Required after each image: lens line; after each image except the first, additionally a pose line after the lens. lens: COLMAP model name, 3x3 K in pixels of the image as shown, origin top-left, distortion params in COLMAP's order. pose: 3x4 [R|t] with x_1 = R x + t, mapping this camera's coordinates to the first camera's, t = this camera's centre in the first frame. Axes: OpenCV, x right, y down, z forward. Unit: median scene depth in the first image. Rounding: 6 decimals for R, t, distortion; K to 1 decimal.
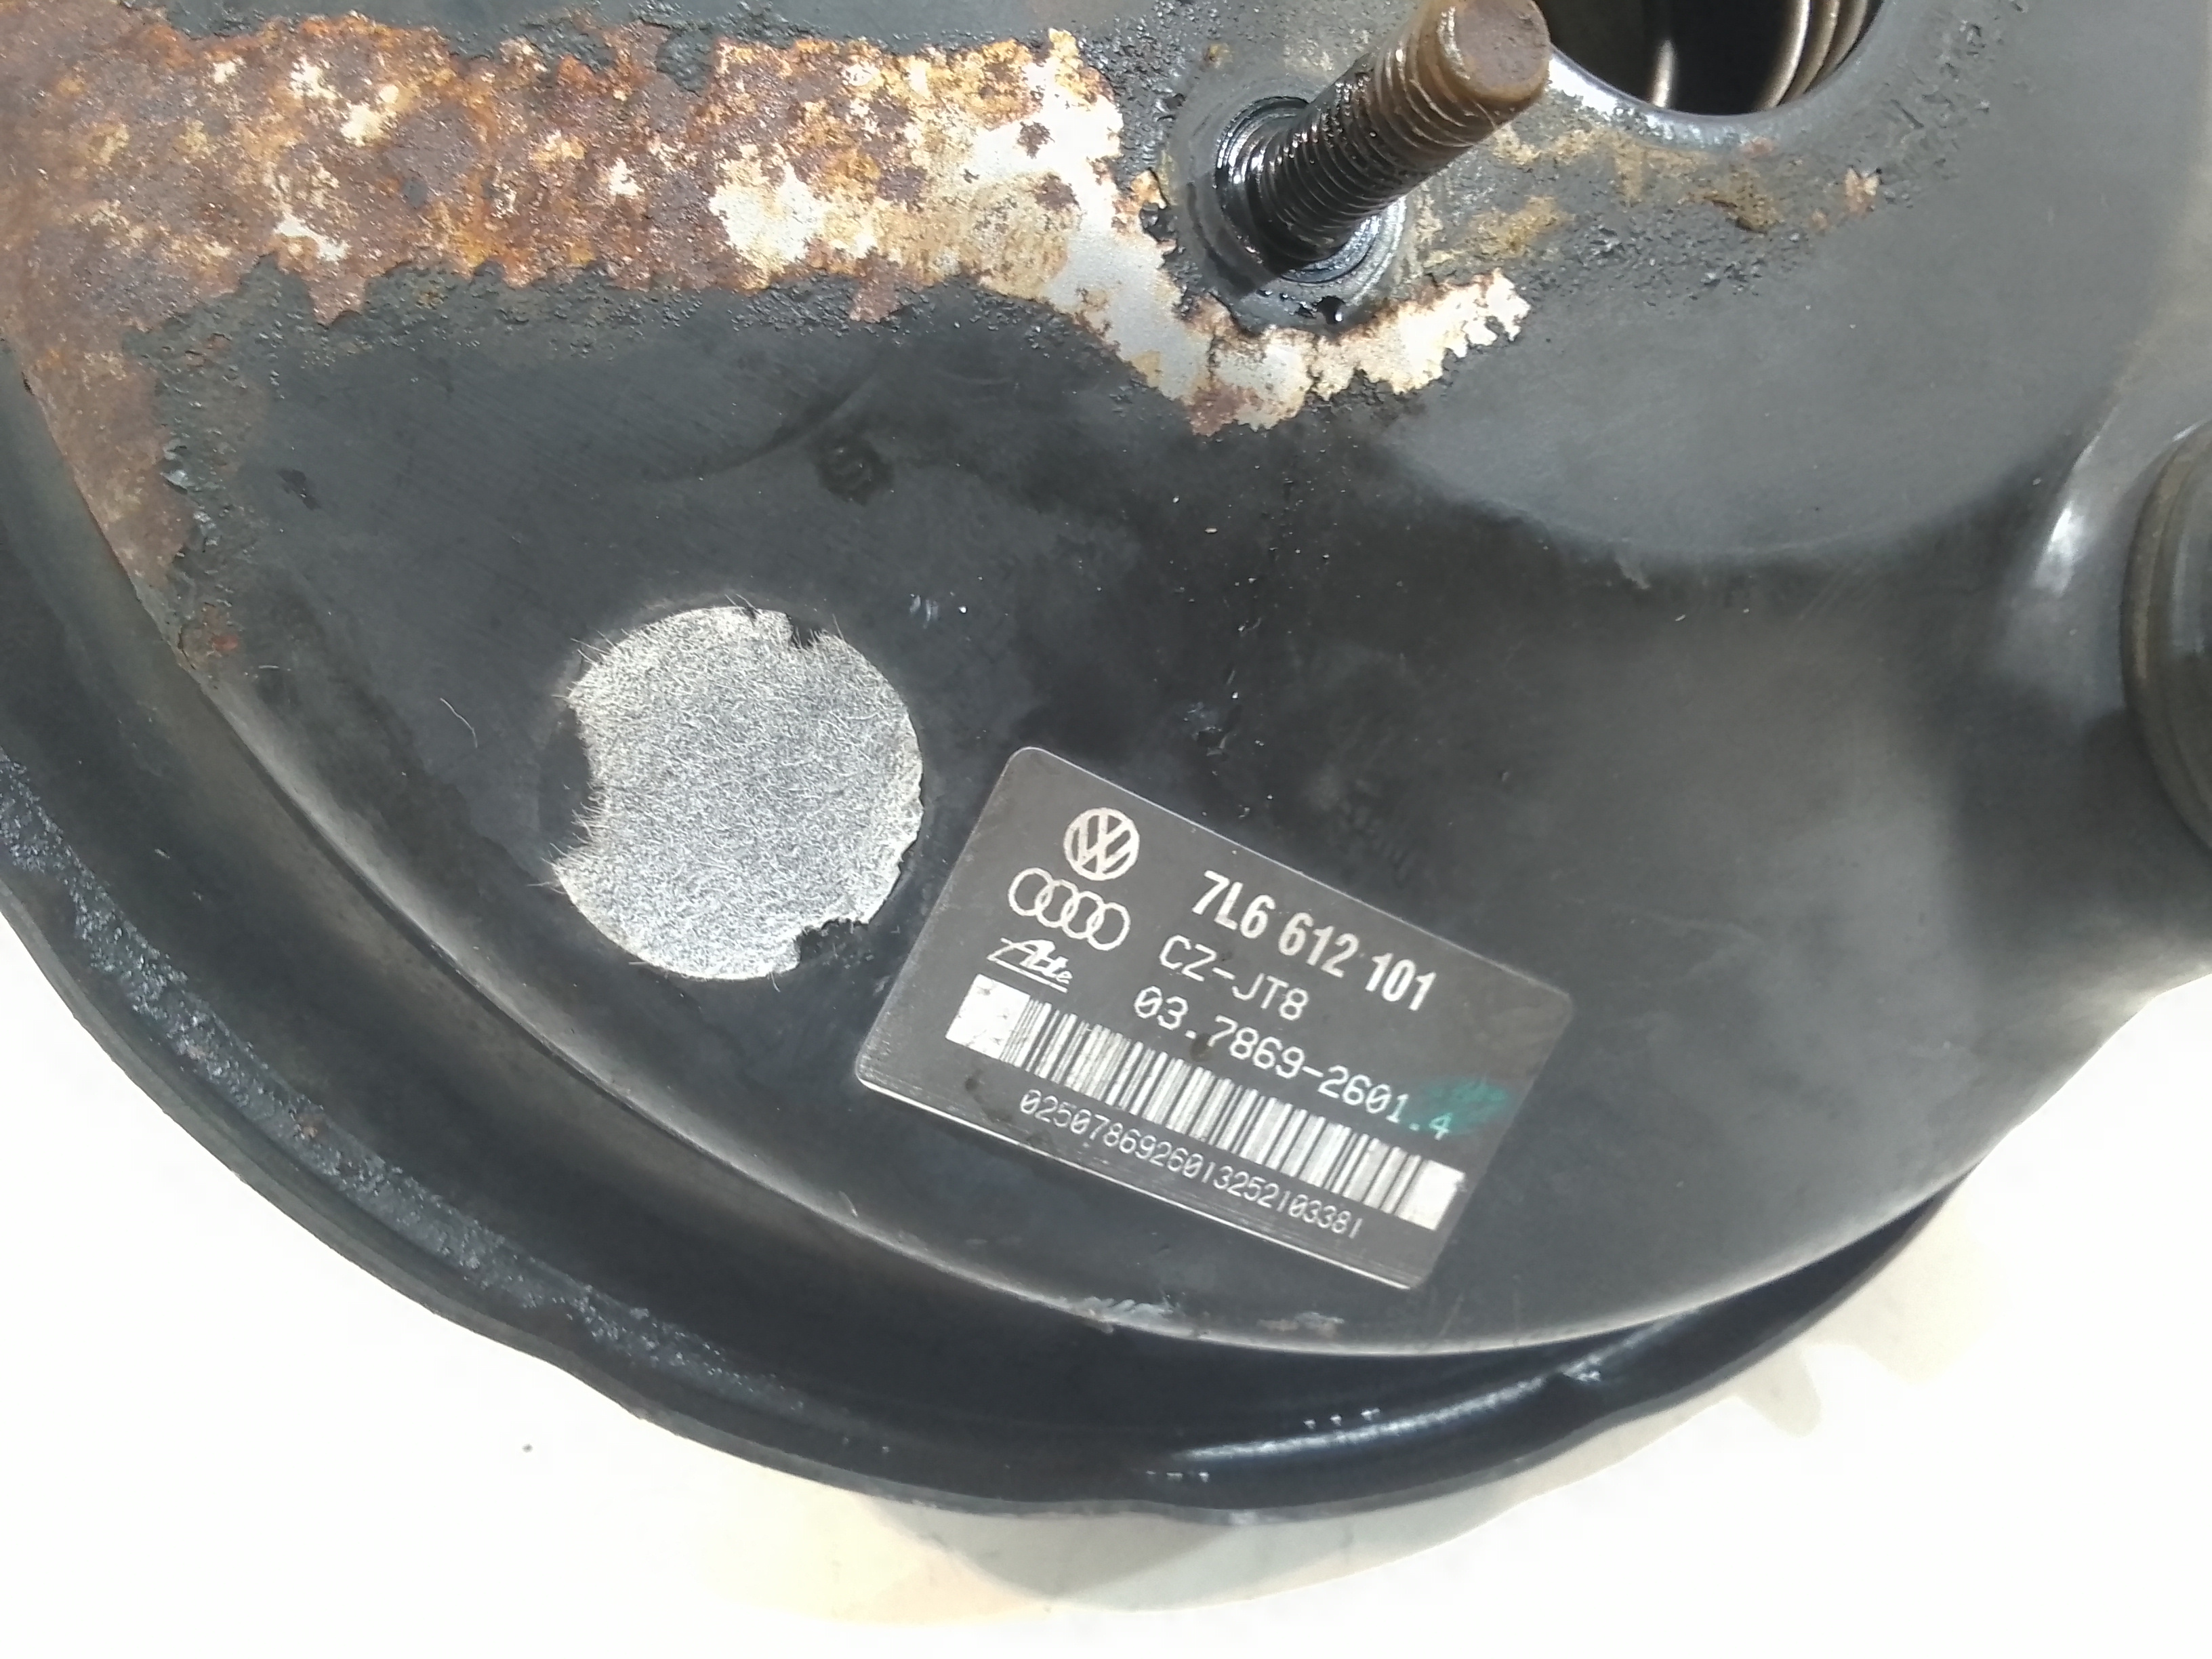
lens RADIAL K [[1760.3, 0, 1148.7], [0, 1760.3, 817.7], [0, 0, 1]] dist [0.069514, -0.126576]
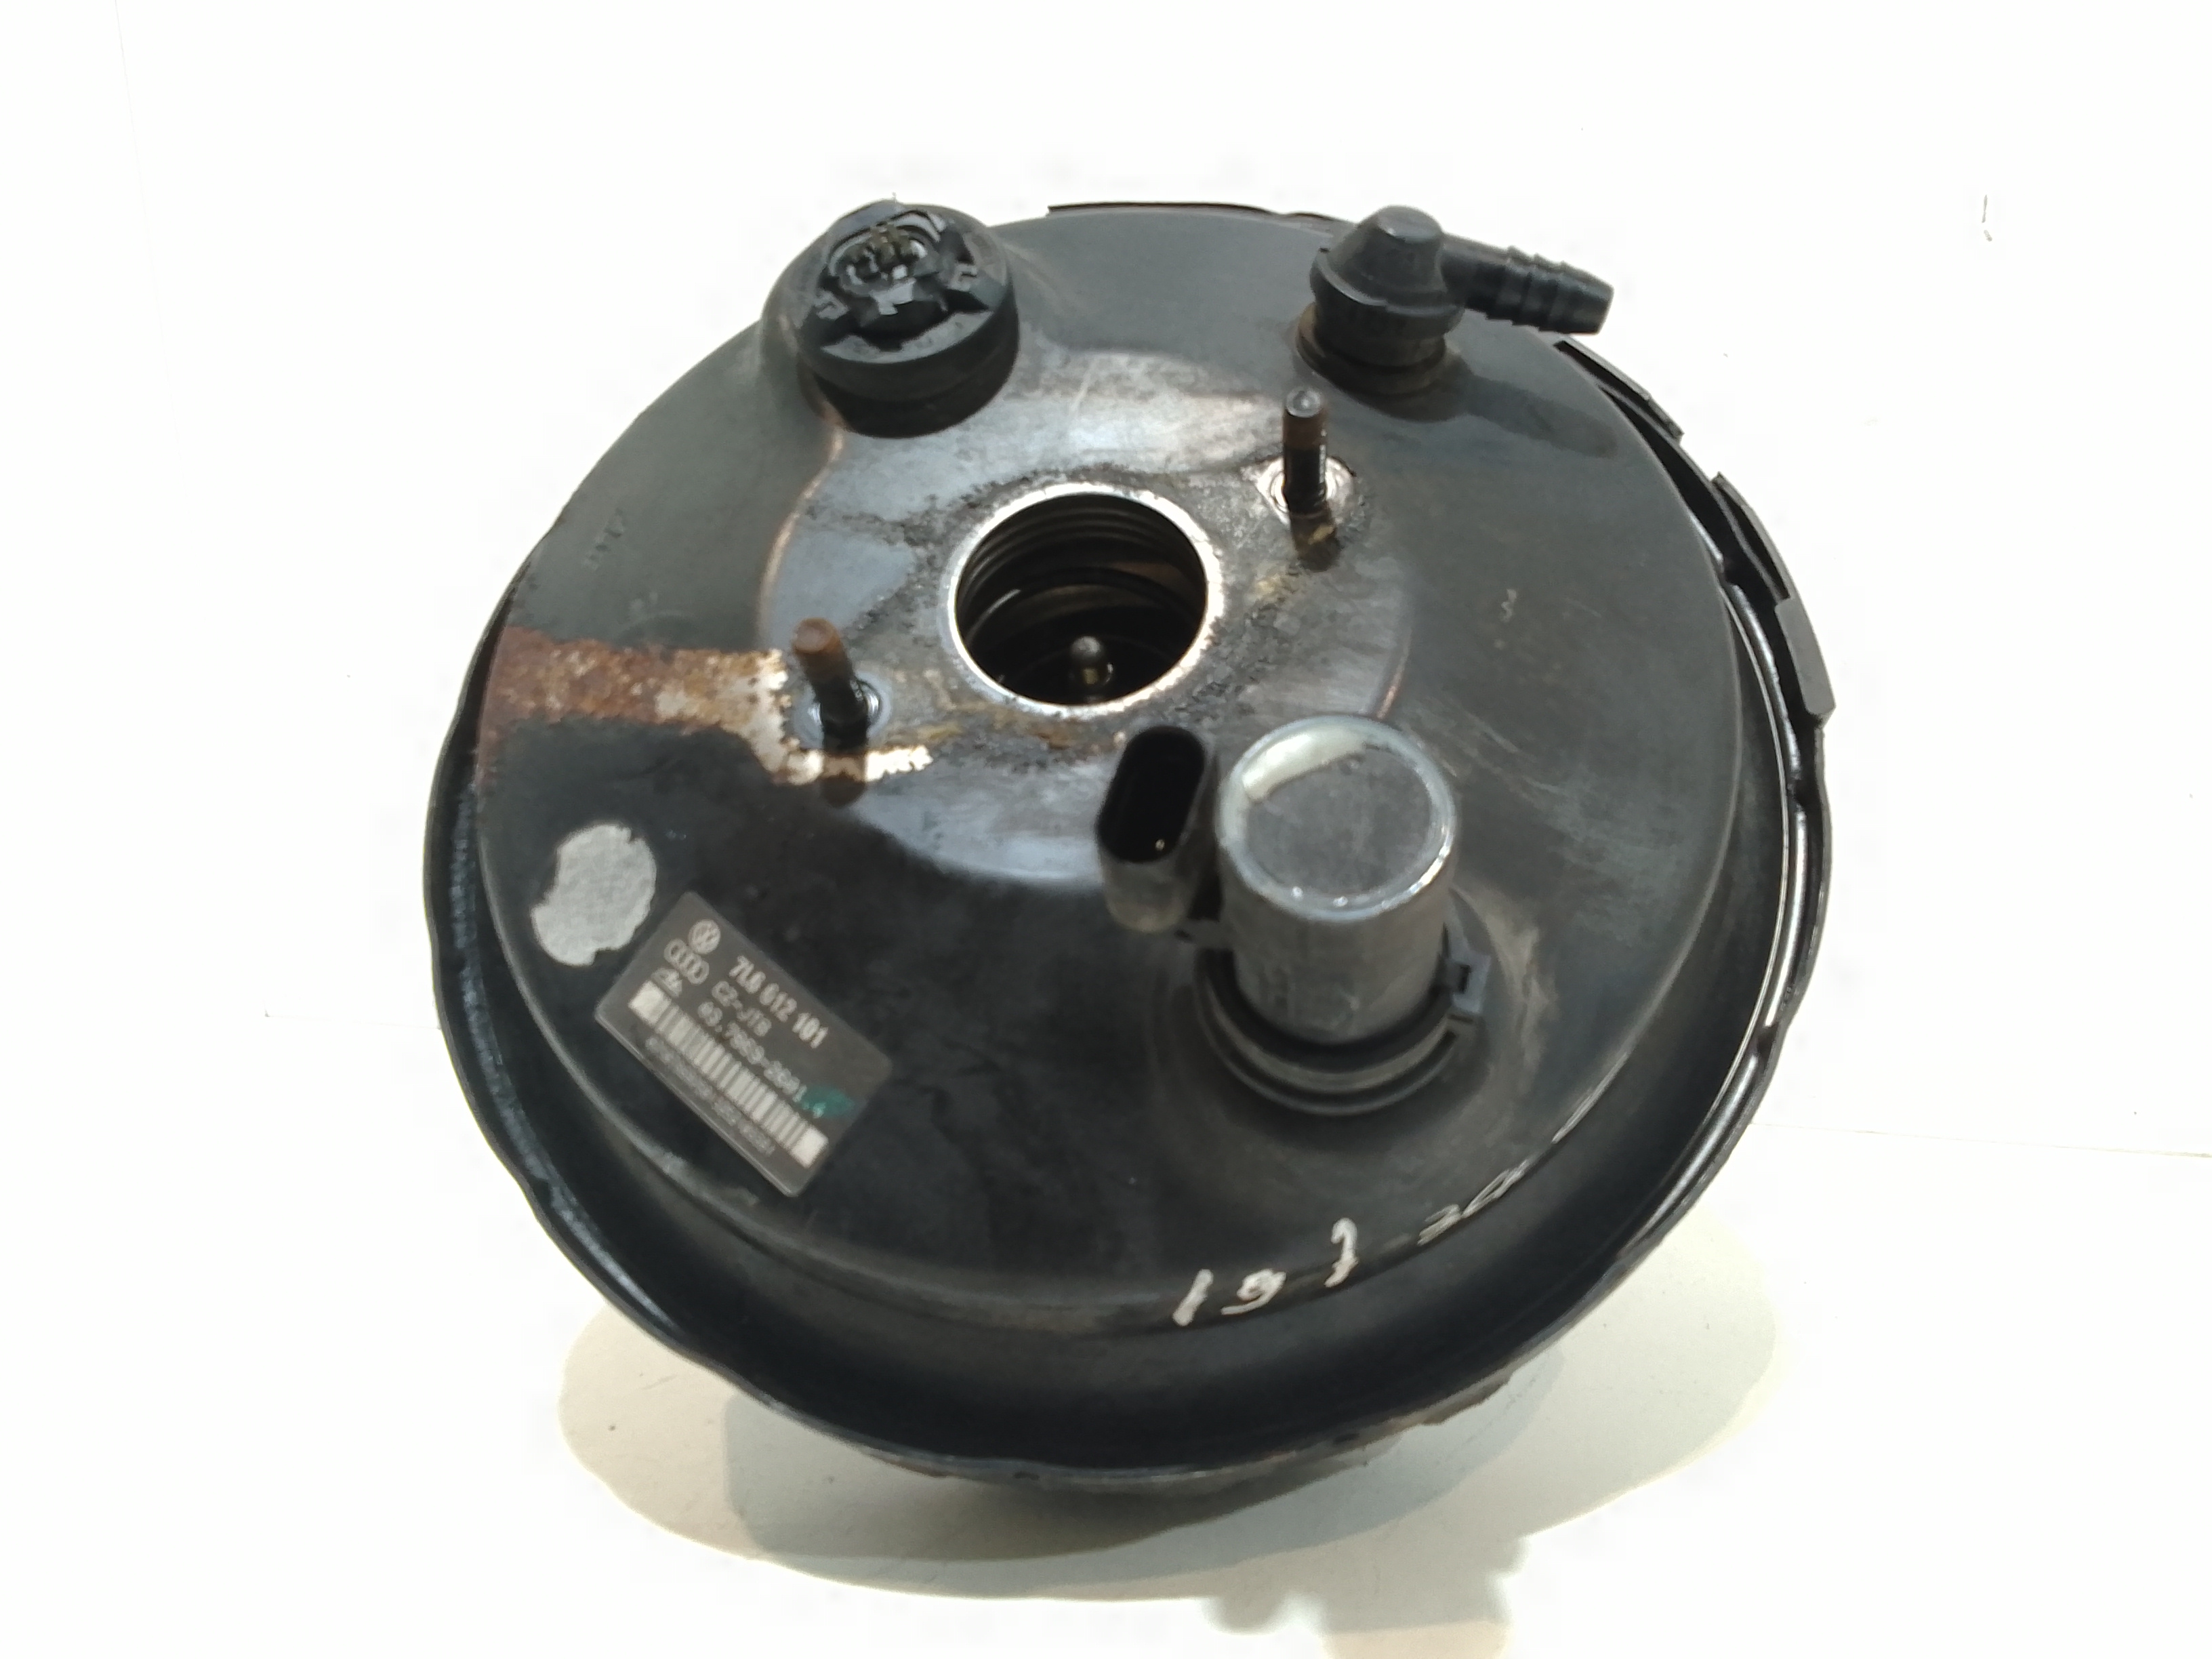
lens RADIAL K [[1711.2, 0, 1127.0], [0, 1711.2, 819.2], [0, 0, 1]] dist [0.059868, -0.113734]
pose [[0.842991, 0.055315, -0.535076, 1.763470], [-0.303584, 0.870074, -0.388339, 0.631537], [0.444075, 0.489807, 0.750258, -0.616463]]
